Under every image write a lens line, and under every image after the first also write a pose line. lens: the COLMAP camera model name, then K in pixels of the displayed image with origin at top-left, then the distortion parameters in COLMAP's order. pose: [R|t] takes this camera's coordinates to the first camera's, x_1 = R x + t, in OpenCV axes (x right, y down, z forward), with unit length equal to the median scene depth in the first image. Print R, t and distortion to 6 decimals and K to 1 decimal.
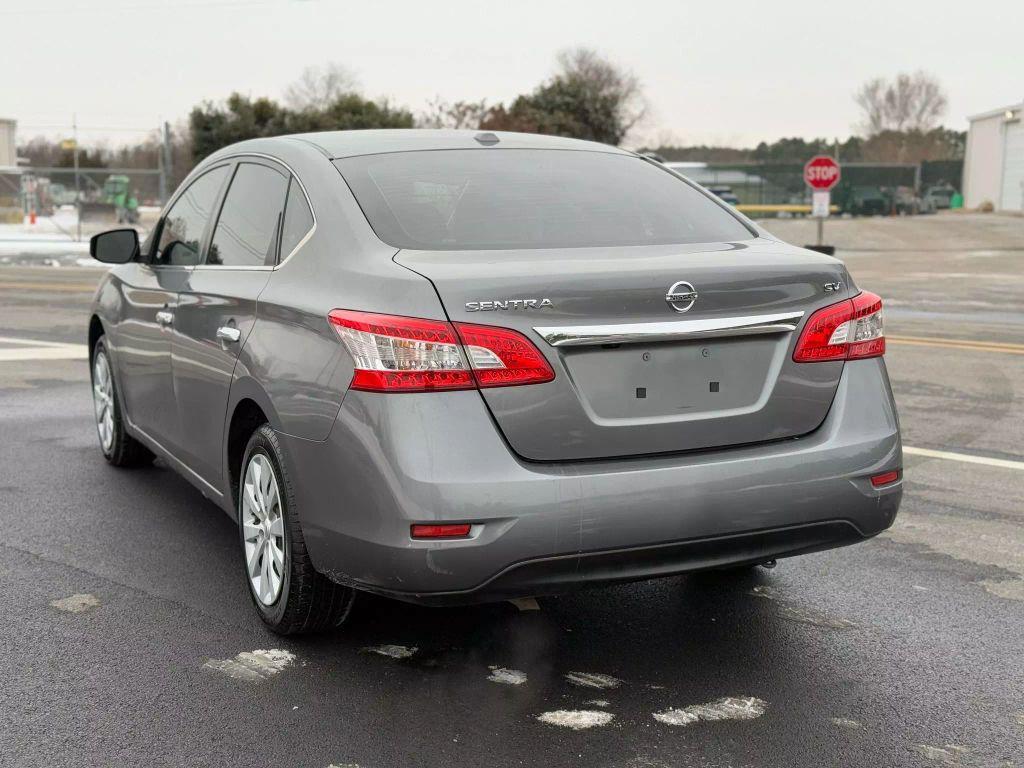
lens RADIAL K [[1403.4, 0, 512.0], [0, 1403.4, 384.0], [0, 0, 1]] dist [0.200991, -0.439989]
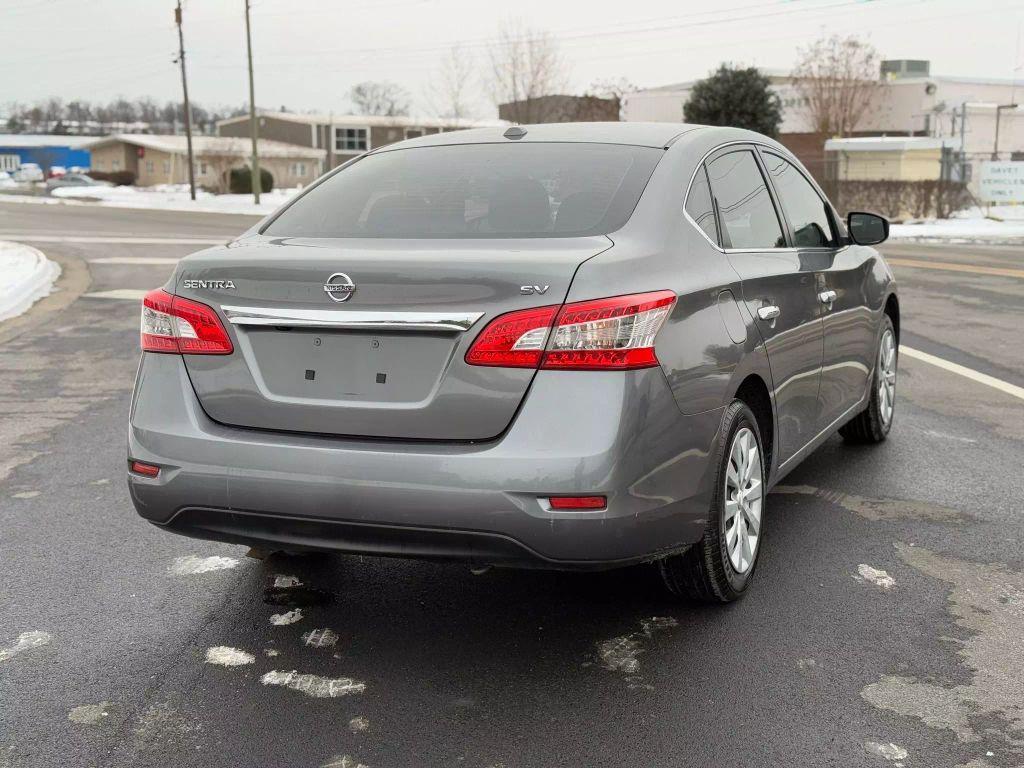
lens RADIAL K [[1403.4, 0, 512.0], [0, 1403.4, 384.0], [0, 0, 1]] dist [0.200991, -0.439989]
pose [[0.662783, 0.105874, -0.741289, 0.909585], [-0.096299, 0.993785, 0.055836, -0.056652], [0.742594, 0.034378, 0.668859, 0.367595]]
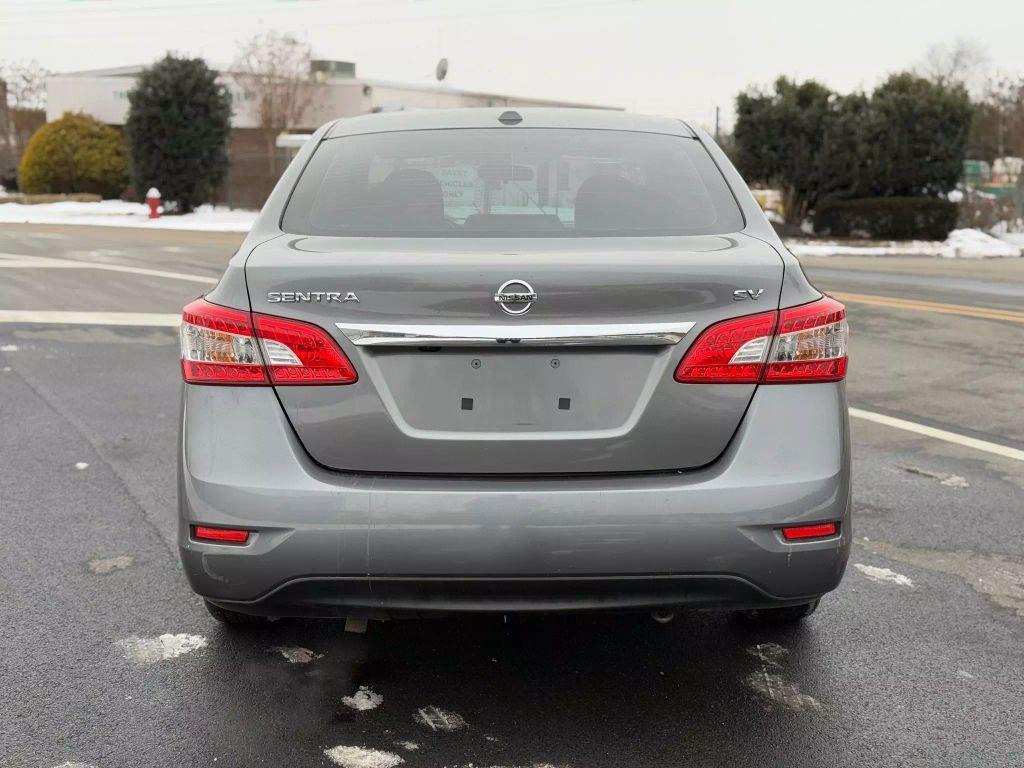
lens RADIAL K [[1403.4, 0, 512.0], [0, 1403.4, 384.0], [0, 0, 1]] dist [0.200991, -0.439989]
pose [[0.910180, 0.069437, -0.408351, 0.439260], [-0.064807, 0.997580, 0.025182, -0.027838], [0.409111, 0.003544, 0.912478, 0.190917]]
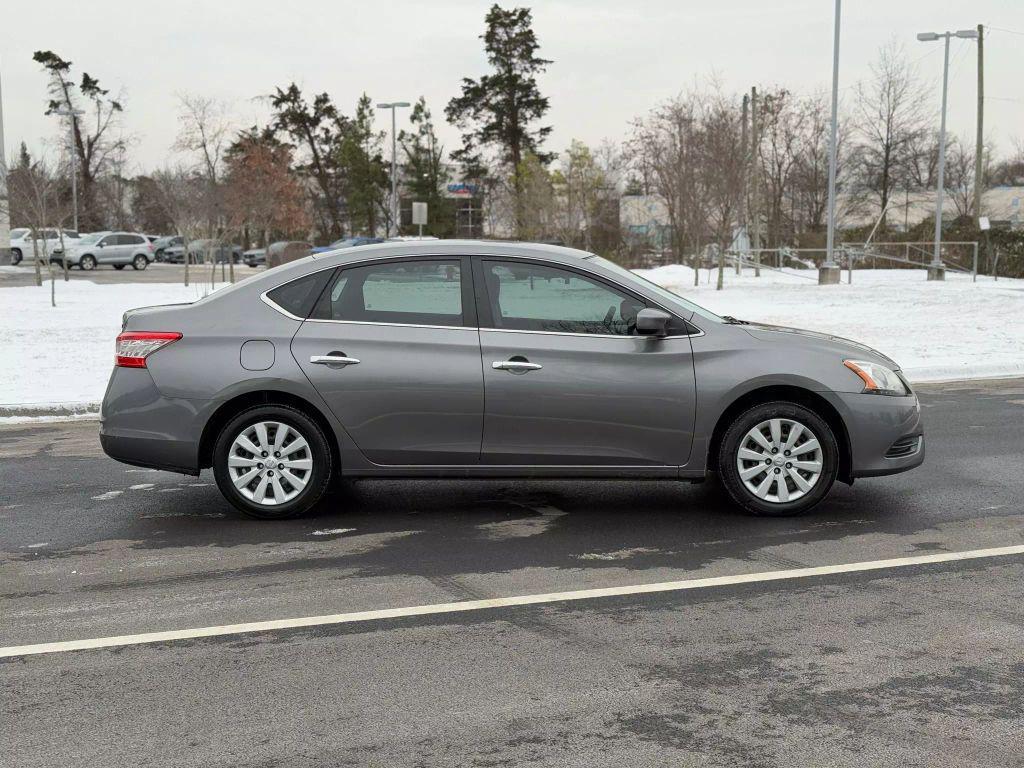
lens RADIAL K [[1396.4, 0, 502.2], [0, 1396.4, 384.9], [0, 0, 1]] dist [0.218473, -0.494378]
pose [[-0.438967, 0.086331, -0.894346, 1.771404], [-0.123078, 0.980213, 0.155029, -0.359225], [0.890034, 0.178127, -0.419656, 2.318014]]
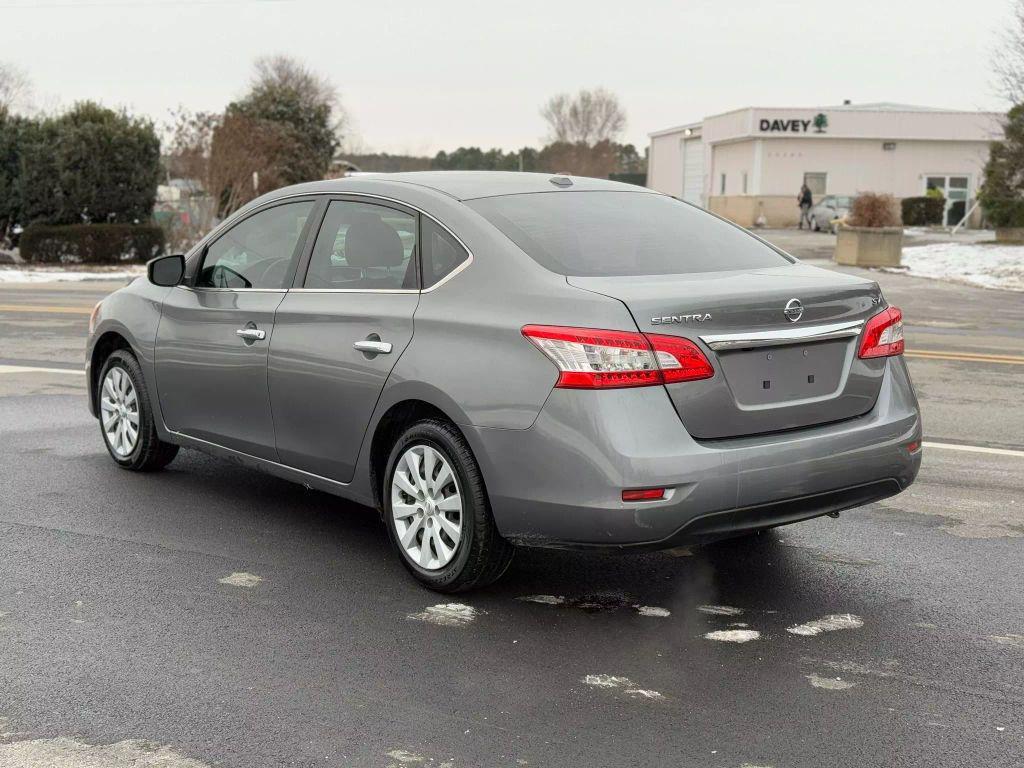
lens RADIAL K [[1403.4, 0, 512.0], [0, 1403.4, 384.0], [0, 0, 1]] dist [0.200991, -0.439989]
pose [[0.975855, -0.025791, 0.216891, -0.388403], [0.026908, 0.999636, -0.002196, 0.002027], [-0.216755, 0.007979, 0.976193, -0.207064]]
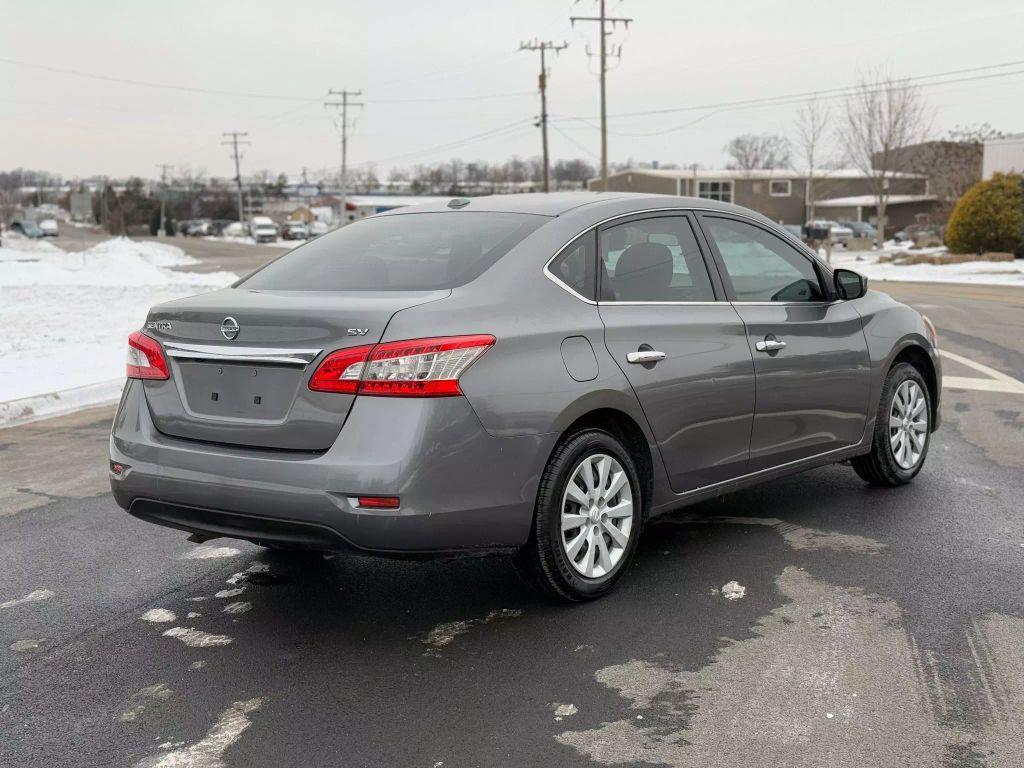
lens RADIAL K [[1403.4, 0, 512.0], [0, 1403.4, 384.0], [0, 0, 1]] dist [0.200991, -0.439989]
pose [[0.444352, 0.090913, -0.891227, 1.328661], [-0.109553, 0.992885, 0.046662, -0.093807], [0.889129, 0.076903, 0.451150, 0.586497]]
